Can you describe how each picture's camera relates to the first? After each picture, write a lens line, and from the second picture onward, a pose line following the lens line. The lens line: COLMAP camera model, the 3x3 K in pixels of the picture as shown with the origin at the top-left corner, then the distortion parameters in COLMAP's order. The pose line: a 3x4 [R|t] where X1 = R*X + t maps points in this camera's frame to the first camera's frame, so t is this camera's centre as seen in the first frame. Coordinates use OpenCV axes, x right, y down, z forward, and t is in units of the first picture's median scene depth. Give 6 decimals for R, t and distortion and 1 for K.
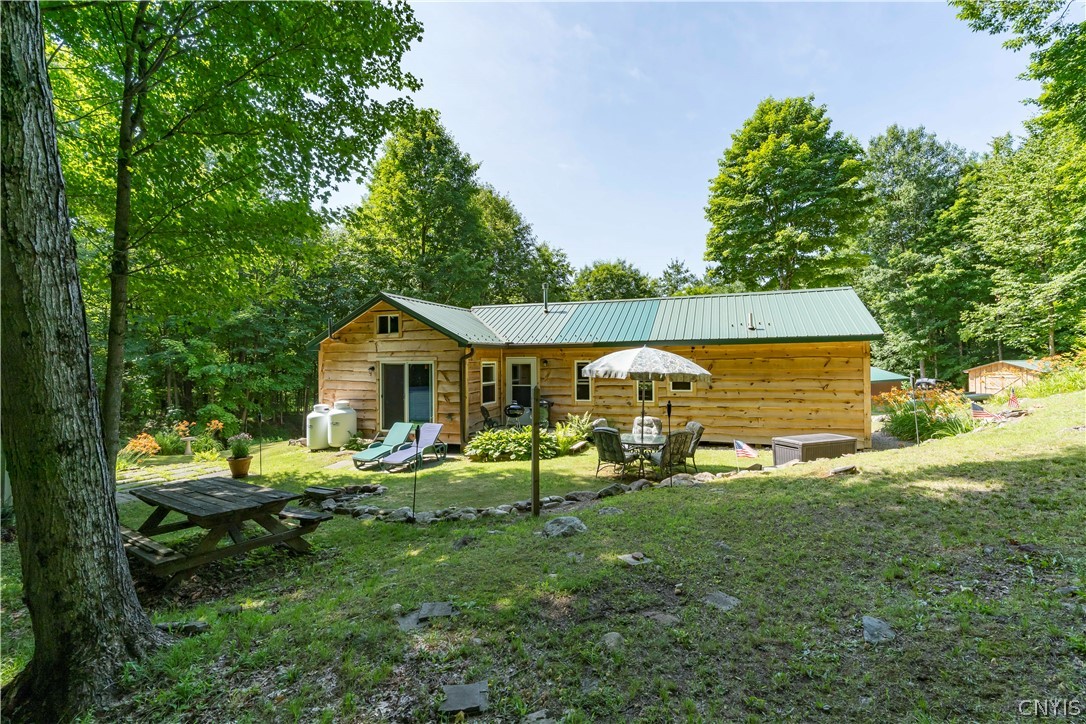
lens RADIAL K [[489.4, 0, 542.0], [0, 489.4, 362.8], [0, 0, 1]] dist [-0.005600, 0.001555]
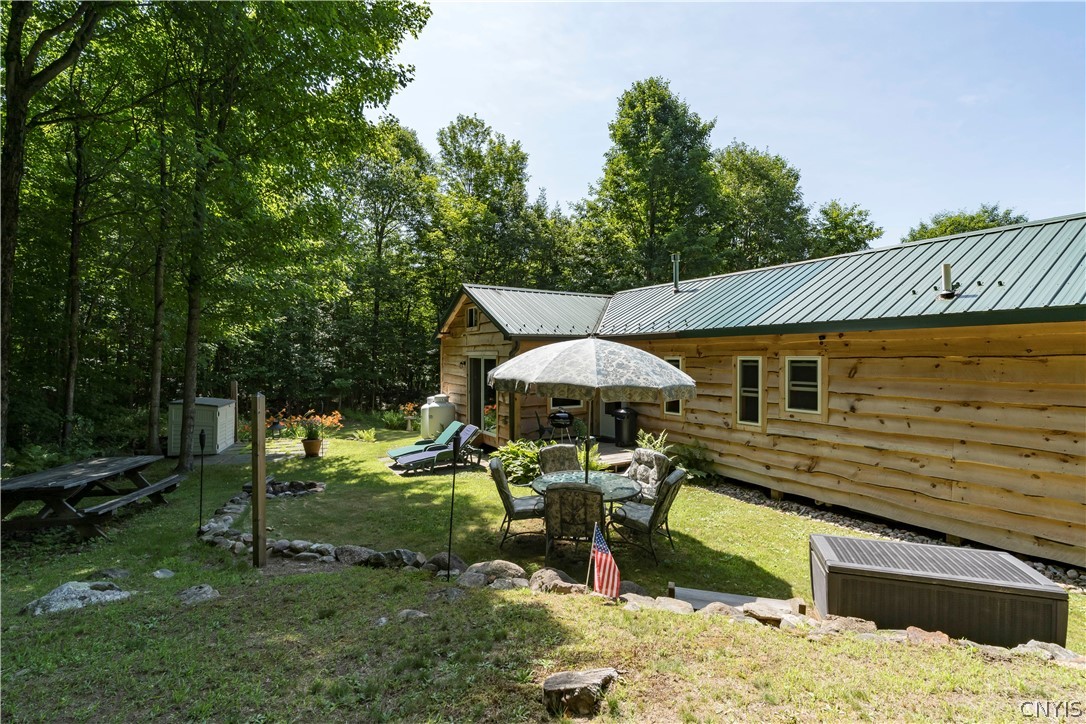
lens RADIAL K [[489.4, 0, 540.7], [0, 489.4, 359.7], [0, 0, 1]] dist [-0.005600, 0.001555]
pose [[0.778176, 0.013140, -0.627909, 0.414725], [-0.006327, 0.999894, 0.013084, -0.009322], [0.628014, -0.006208, 0.778177, 0.363044]]
